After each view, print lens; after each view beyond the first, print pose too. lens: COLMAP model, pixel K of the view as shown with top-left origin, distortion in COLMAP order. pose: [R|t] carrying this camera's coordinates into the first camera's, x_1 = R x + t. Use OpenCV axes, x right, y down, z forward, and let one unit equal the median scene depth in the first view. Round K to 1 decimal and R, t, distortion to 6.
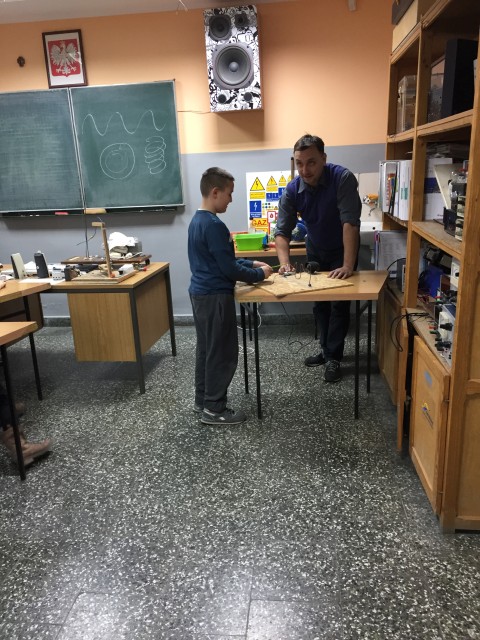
lens RADIAL K [[539.1, 0, 239.6], [0, 539.1, 320.0], [0, 0, 1]] dist [0.073980, -0.096281]
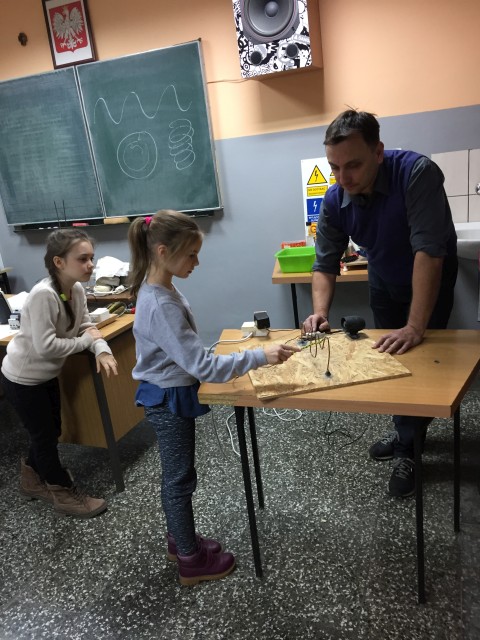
lens RADIAL K [[539.1, 0, 241.2], [0, 539.1, 320.4], [0, 0, 1]] dist [0.073980, -0.096281]
pose [[0.969897, 0.008505, -0.243366, 0.153426], [0.002432, 0.999002, 0.044607, -0.125033], [0.243503, -0.043856, 0.968908, 0.374463]]
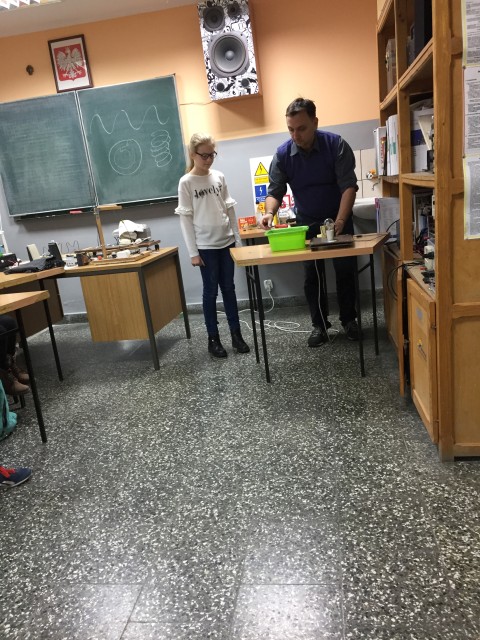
lens RADIAL K [[539.1, 0, 240.4], [0, 539.1, 320.8], [0, 0, 1]] dist [0.073980, -0.096281]
pose [[0.996829, -0.060511, -0.051666, 0.040181], [0.059264, 0.997921, -0.025328, 0.081677], [0.053091, 0.022186, 0.998343, -0.026673]]
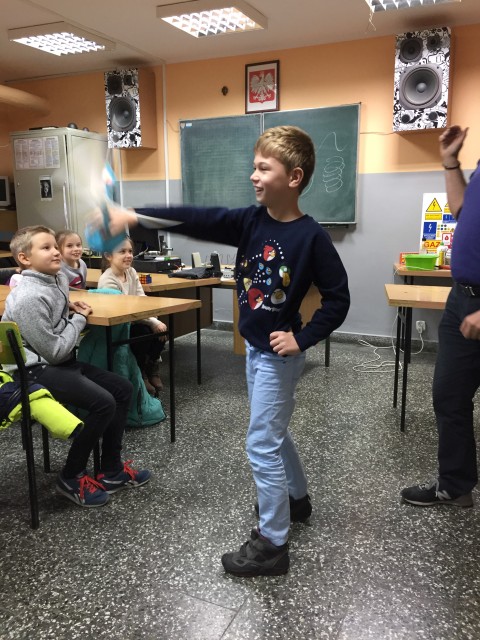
lens RADIAL K [[539.1, 0, 242.9], [0, 539.1, 321.6], [0, 0, 1]] dist [0.073980, -0.096281]
pose [[0.945899, 0.105875, -0.306702, 0.040400], [-0.127081, 0.990633, -0.049958, 0.067437], [0.298539, 0.086231, 0.950494, -0.020125]]
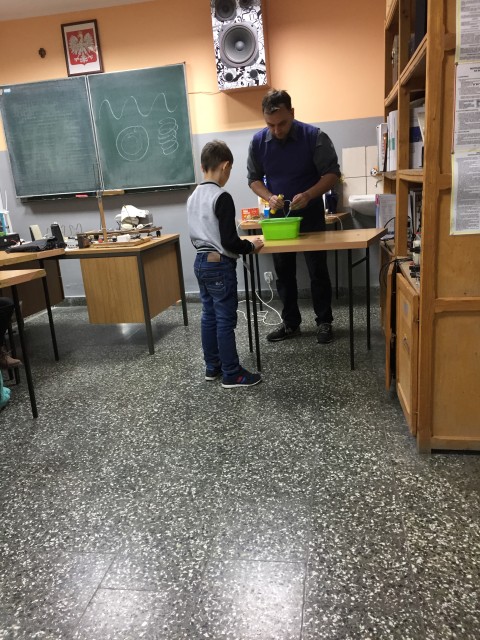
lens RADIAL K [[539.1, 0, 240.0], [0, 539.1, 320.0], [0, 0, 1]] dist [0.073980, -0.096281]
pose [[0.997739, -0.012861, -0.065960, 0.064102], [0.011793, 0.999793, -0.016553, 0.093330], [0.066160, 0.015738, 0.997685, -0.036730]]
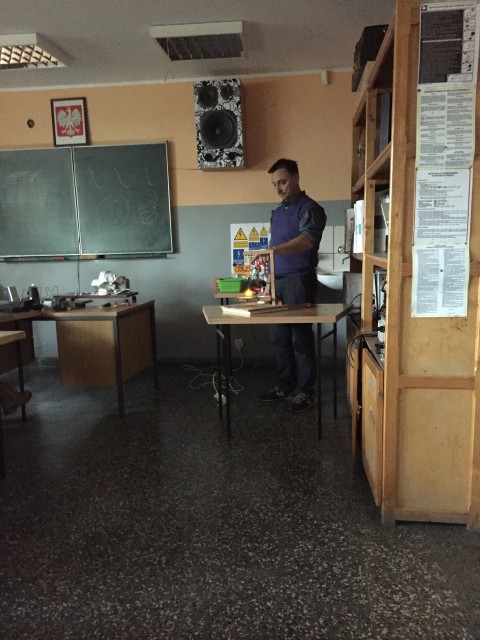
lens RADIAL K [[539.1, 0, 240.4], [0, 539.1, 322.0], [0, 0, 1]] dist [0.073980, -0.096281]
pose [[0.999819, 0.018884, -0.002302, 0.052396], [-0.019023, 0.991453, -0.129069, 0.086701], [-0.000155, 0.129090, 0.991633, -0.071272]]
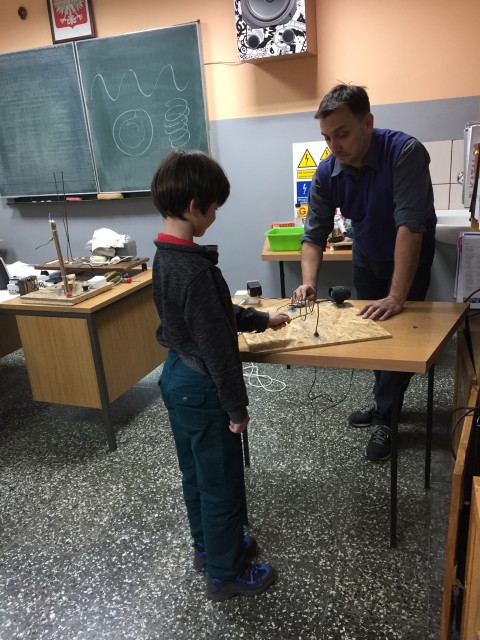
lens RADIAL K [[539.1, 0, 240.5], [0, 539.1, 320.5], [0, 0, 1]] dist [0.073980, -0.096281]
pose [[0.976943, 0.043234, -0.209077, 0.148800], [-0.030832, 0.997586, 0.062220, -0.099692], [0.211262, -0.054339, 0.975918, 0.330732]]
